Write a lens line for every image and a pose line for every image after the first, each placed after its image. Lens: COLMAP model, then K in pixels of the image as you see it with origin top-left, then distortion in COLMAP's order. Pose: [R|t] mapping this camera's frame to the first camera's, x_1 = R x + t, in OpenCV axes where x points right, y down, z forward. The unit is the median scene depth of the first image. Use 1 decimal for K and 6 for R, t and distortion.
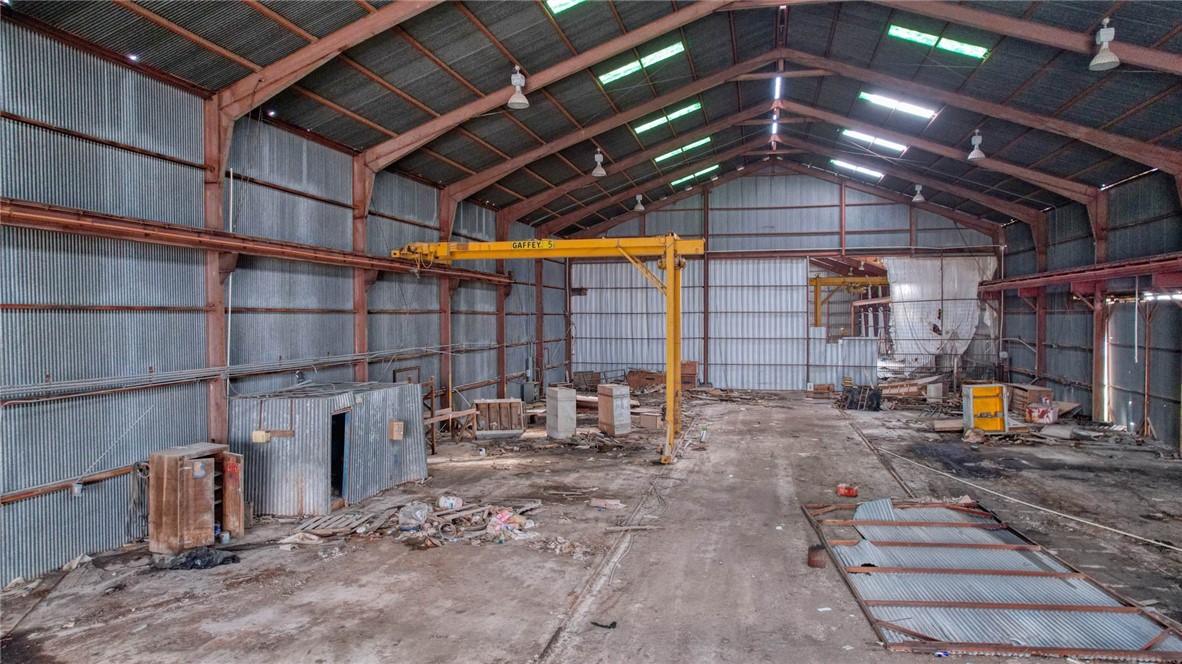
lens RADIAL K [[772.2, 0, 577.7], [0, 772.2, 334.7], [0, 0, 1]] dist [-0.064217, 0.061561]
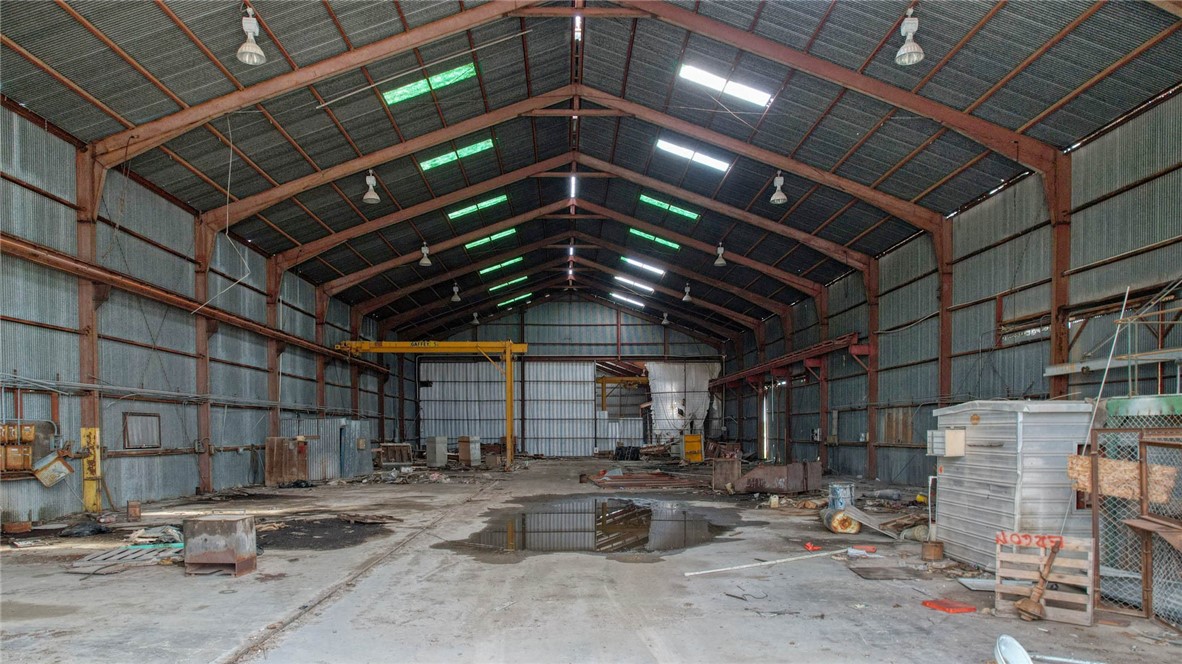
lens RADIAL K [[757.2, 0, 583.4], [0, 757.2, 332.1], [0, 0, 1]] dist [-0.066700, 0.061159]
pose [[0.966668, 0.031483, 0.254090, -0.099284], [0.006232, 0.989224, -0.146279, 0.066555], [-0.255957, 0.142987, 0.956055, -0.438416]]
